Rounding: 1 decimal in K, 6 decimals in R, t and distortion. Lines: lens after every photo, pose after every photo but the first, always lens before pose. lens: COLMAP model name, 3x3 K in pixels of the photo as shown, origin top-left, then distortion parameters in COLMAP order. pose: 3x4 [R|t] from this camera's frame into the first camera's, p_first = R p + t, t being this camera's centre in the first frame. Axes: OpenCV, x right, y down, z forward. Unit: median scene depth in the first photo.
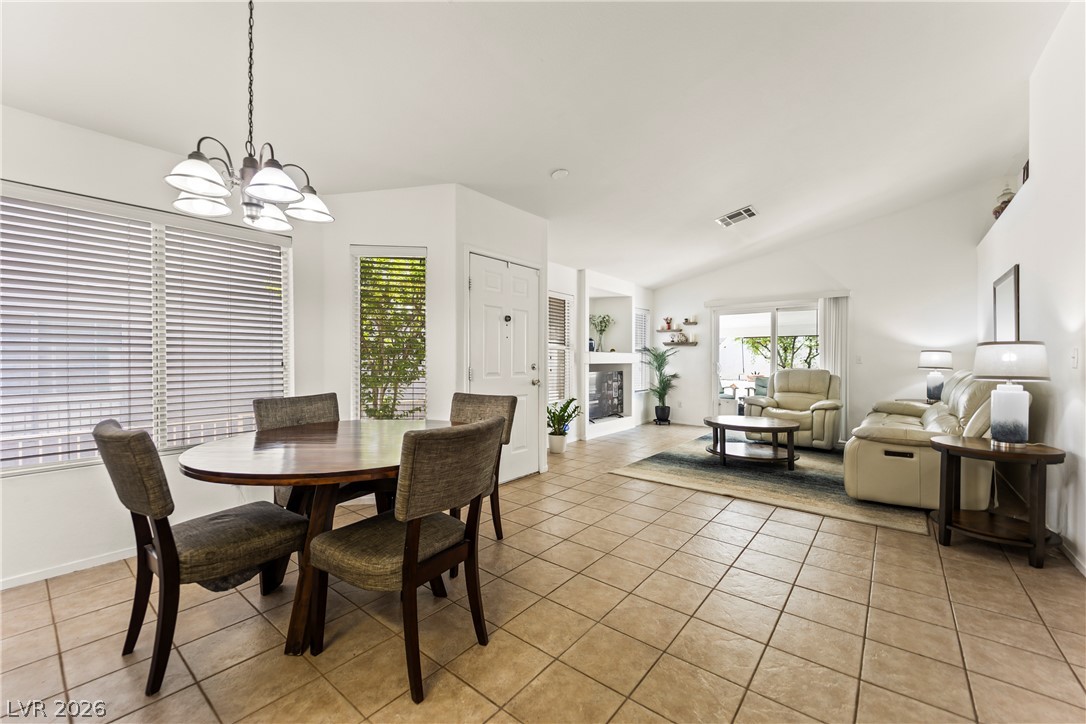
lens RADIAL K [[430.7, 0, 537.5], [0, 430.7, 360.8], [0, 0, 1]] dist [0.033128, -0.019584]
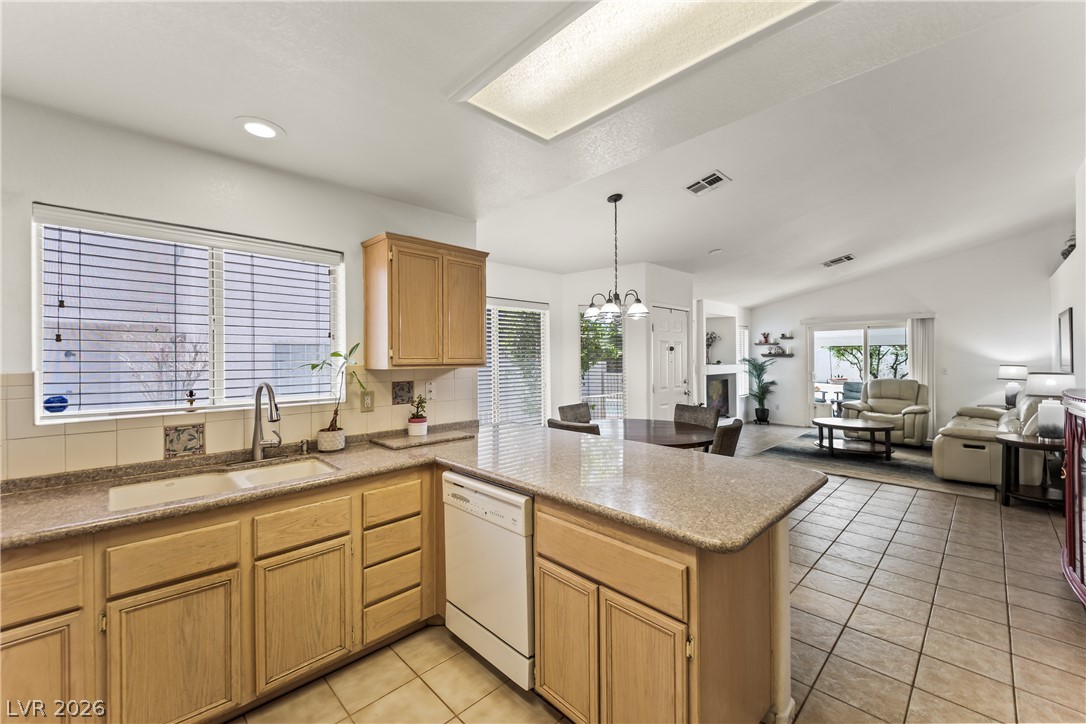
lens RADIAL K [[434.2, 0, 538.6], [0, 434.2, 356.3], [0, 0, 1]] dist [0.028973, -0.015639]
pose [[0.993629, -0.007531, -0.112447, -0.245717], [0.007128, 0.999967, -0.003985, -0.050080], [0.112473, 0.003158, 0.993650, -0.341697]]
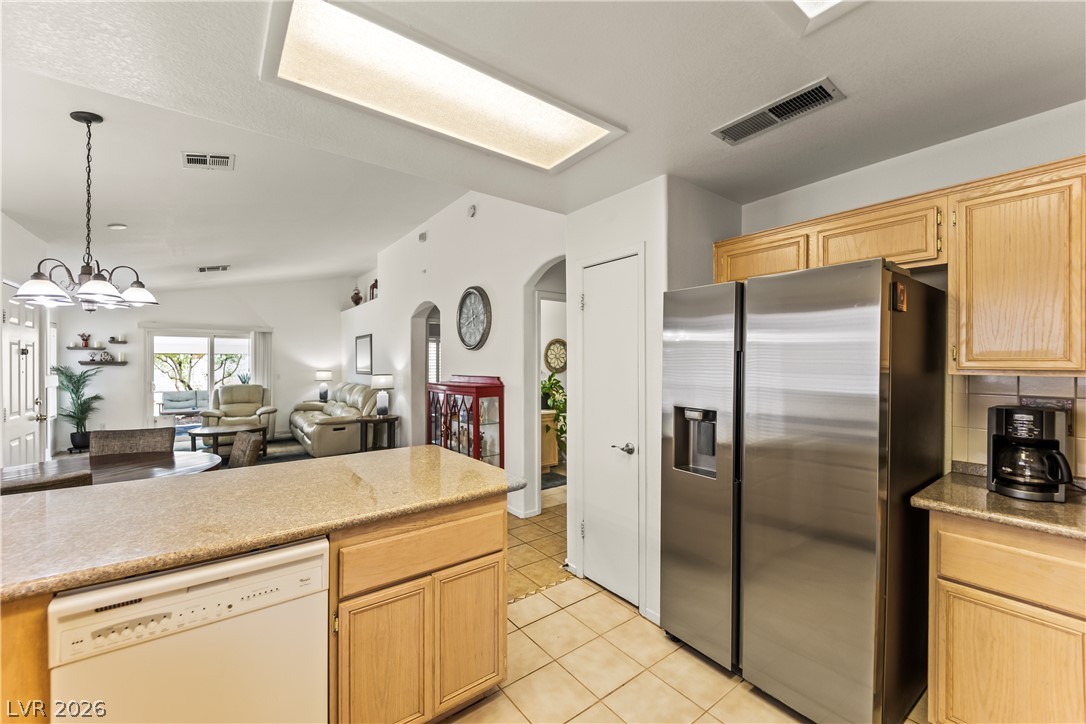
lens RADIAL K [[433.3, 0, 538.6], [0, 433.3, 362.7], [0, 0, 1]] dist [0.027448, -0.016182]
pose [[0.243565, -0.002487, 0.969881, -0.502699], [0.005088, 0.999986, 0.001287, -0.049936], [-0.969871, 0.004621, 0.243574, -0.208789]]
